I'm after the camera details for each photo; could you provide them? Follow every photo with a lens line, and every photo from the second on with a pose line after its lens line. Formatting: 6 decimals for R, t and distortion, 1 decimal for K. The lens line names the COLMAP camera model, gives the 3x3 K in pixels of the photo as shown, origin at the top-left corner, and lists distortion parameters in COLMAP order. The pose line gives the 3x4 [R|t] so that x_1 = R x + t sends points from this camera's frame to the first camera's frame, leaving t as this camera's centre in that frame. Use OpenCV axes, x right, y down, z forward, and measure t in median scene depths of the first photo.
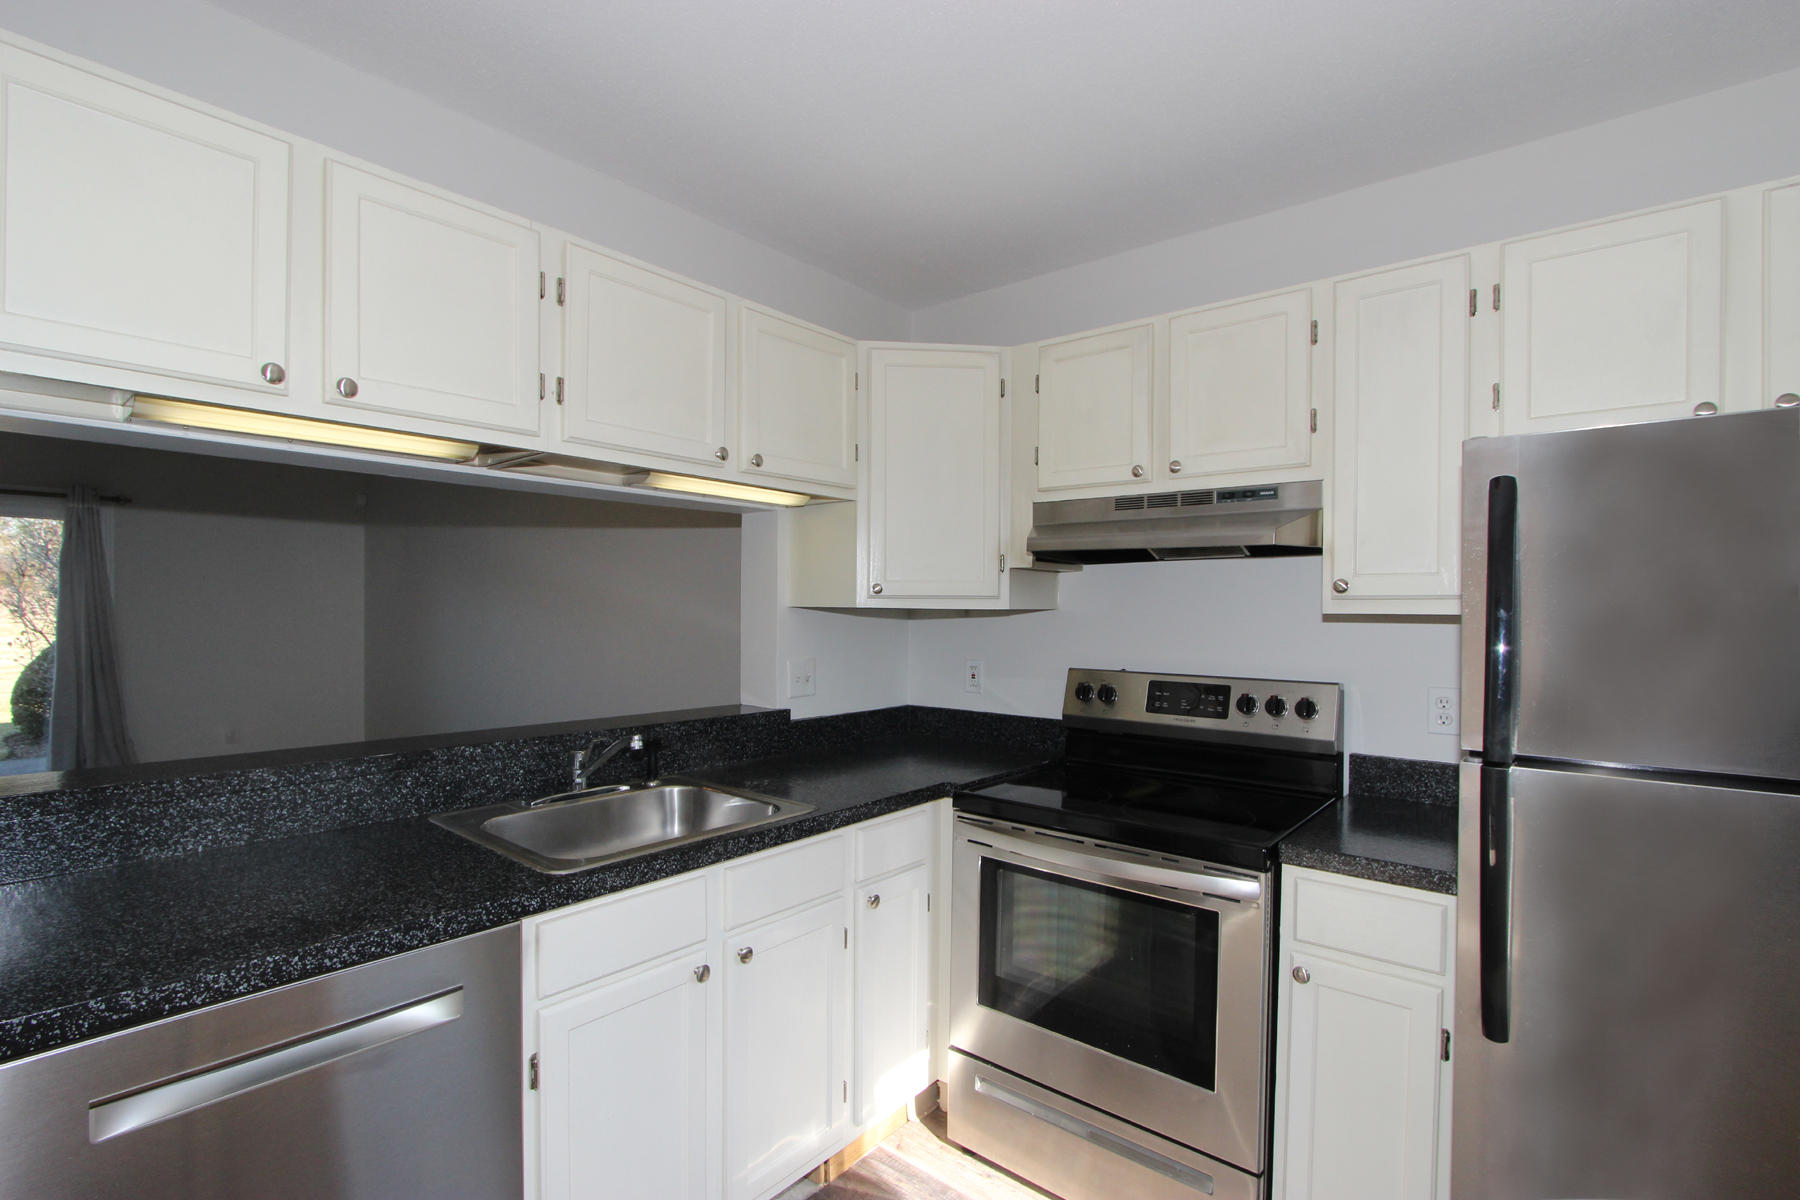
lens RADIAL K [[839.8, 0, 906.1], [0, 839.8, 625.0], [0, 0, 1]] dist [-0.020424, 0.002621]
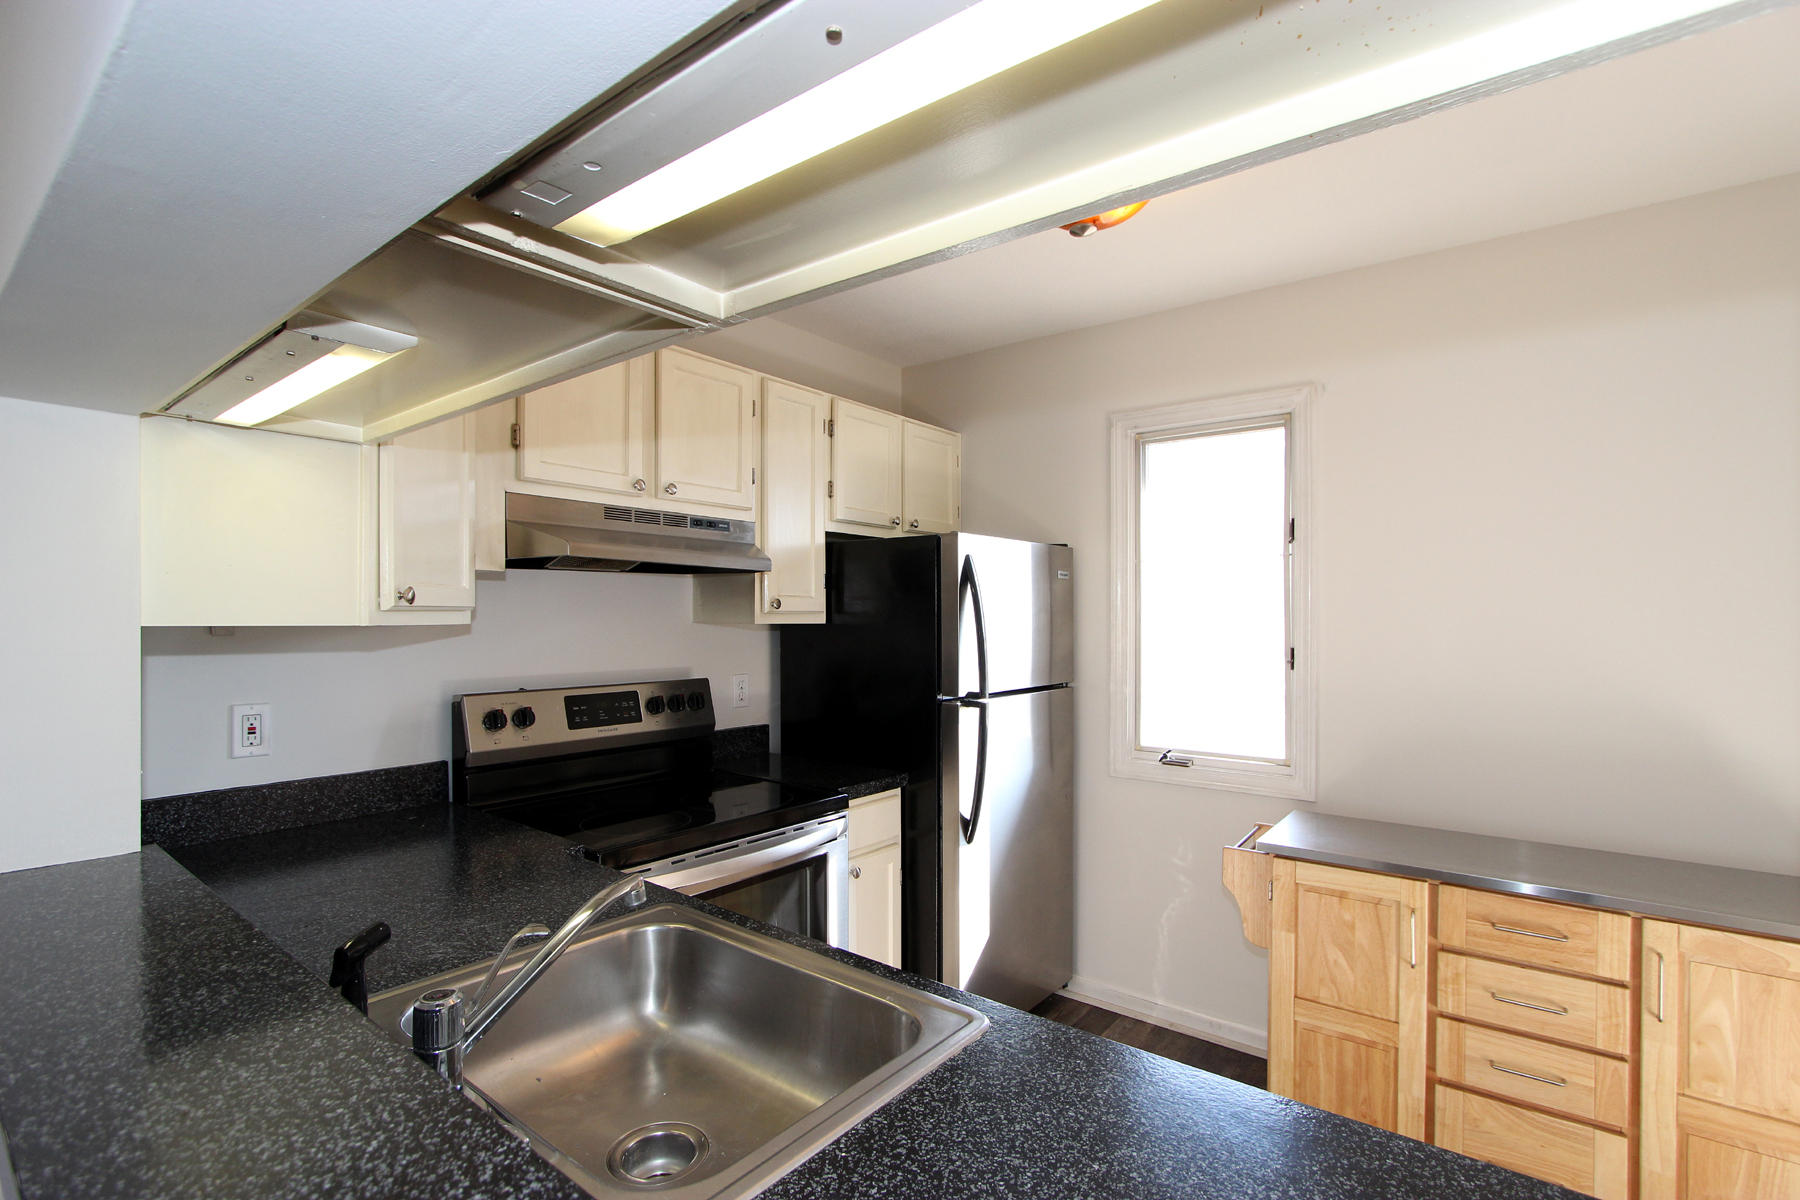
lens RADIAL K [[839.8, 0, 889.5], [0, 839.8, 600.4], [0, 0, 1]] dist [-0.020424, 0.002621]
pose [[-0.013015, 0.010667, 0.999858, -0.724039], [0.014657, 0.999838, -0.010476, -0.029441], [-0.999808, 0.014519, -0.013169, 0.706476]]
